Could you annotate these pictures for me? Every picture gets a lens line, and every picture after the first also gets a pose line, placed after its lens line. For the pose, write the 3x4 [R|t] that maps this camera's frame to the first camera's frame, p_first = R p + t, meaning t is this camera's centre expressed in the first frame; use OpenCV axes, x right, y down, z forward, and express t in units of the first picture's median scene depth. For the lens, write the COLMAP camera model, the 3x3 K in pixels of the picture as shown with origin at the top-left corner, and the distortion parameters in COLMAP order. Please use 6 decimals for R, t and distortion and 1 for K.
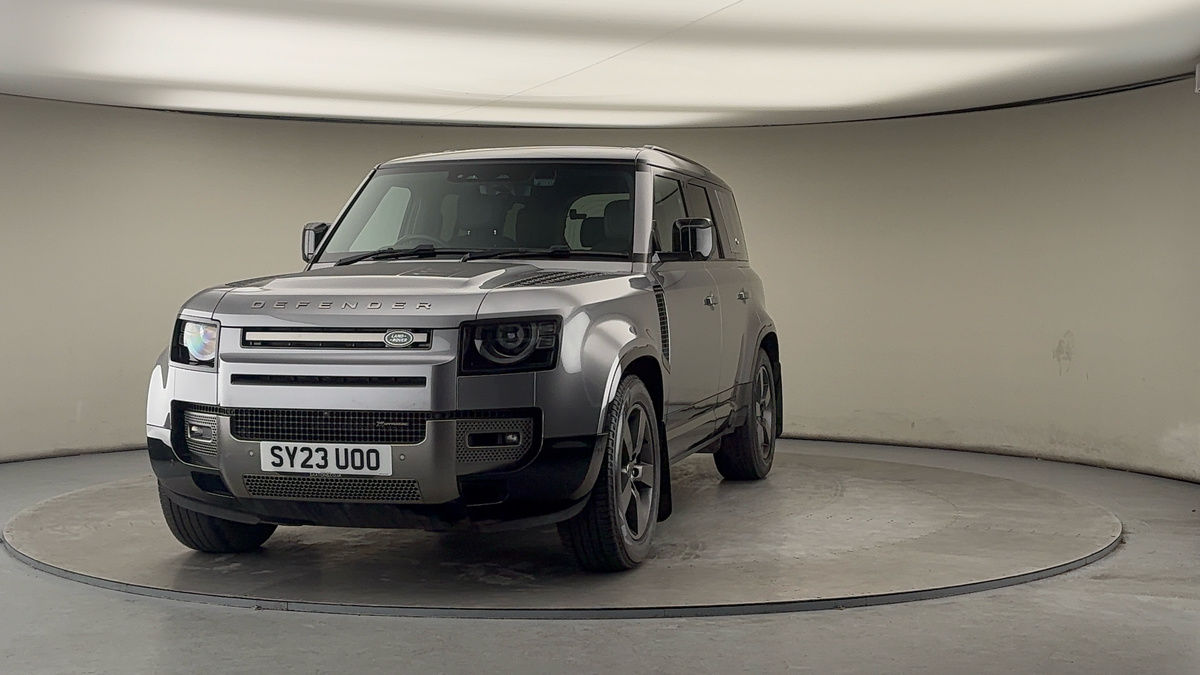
lens RADIAL K [[2904.1, 0, 596.6], [0, 2904.1, 360.7], [0, 0, 1]] dist [-1.761094, 0.236888]
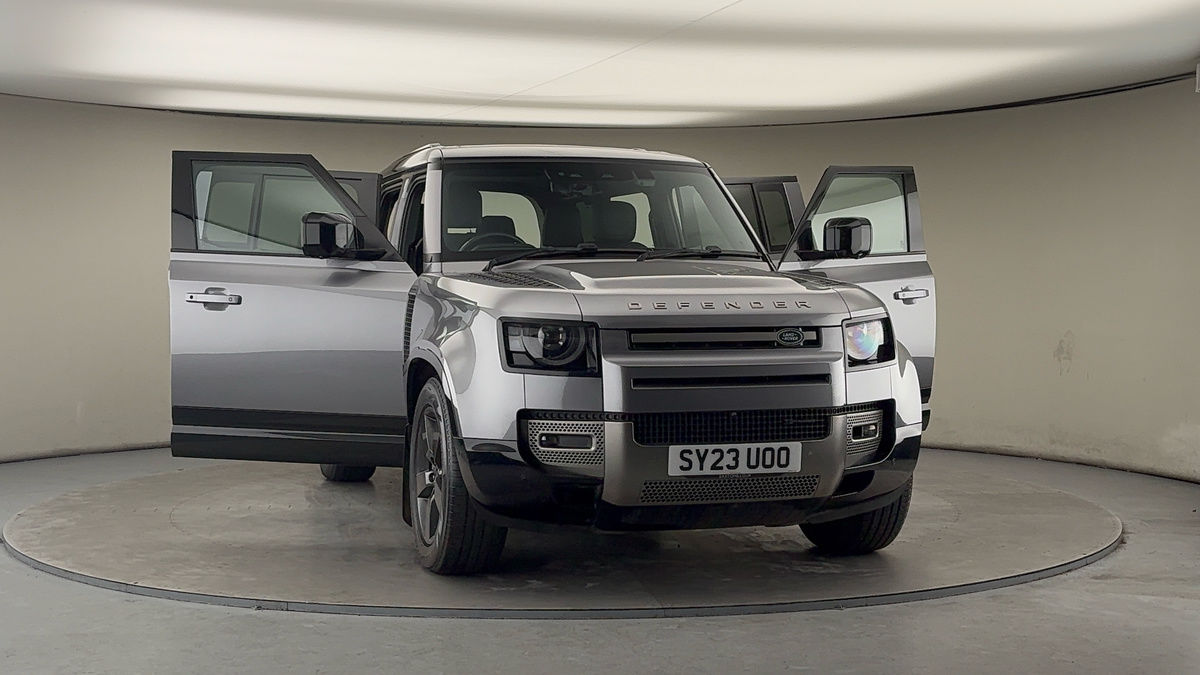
lens RADIAL K [[2904.1, 0, 596.6], [0, 2904.1, 360.7], [0, 0, 1]] dist [-1.761094, 0.236888]
pose [[0.929833, -0.030432, 0.366722, -0.508769], [0.029804, 0.999529, 0.007374, -0.008916], [-0.366774, 0.004074, 0.930301, 0.080537]]
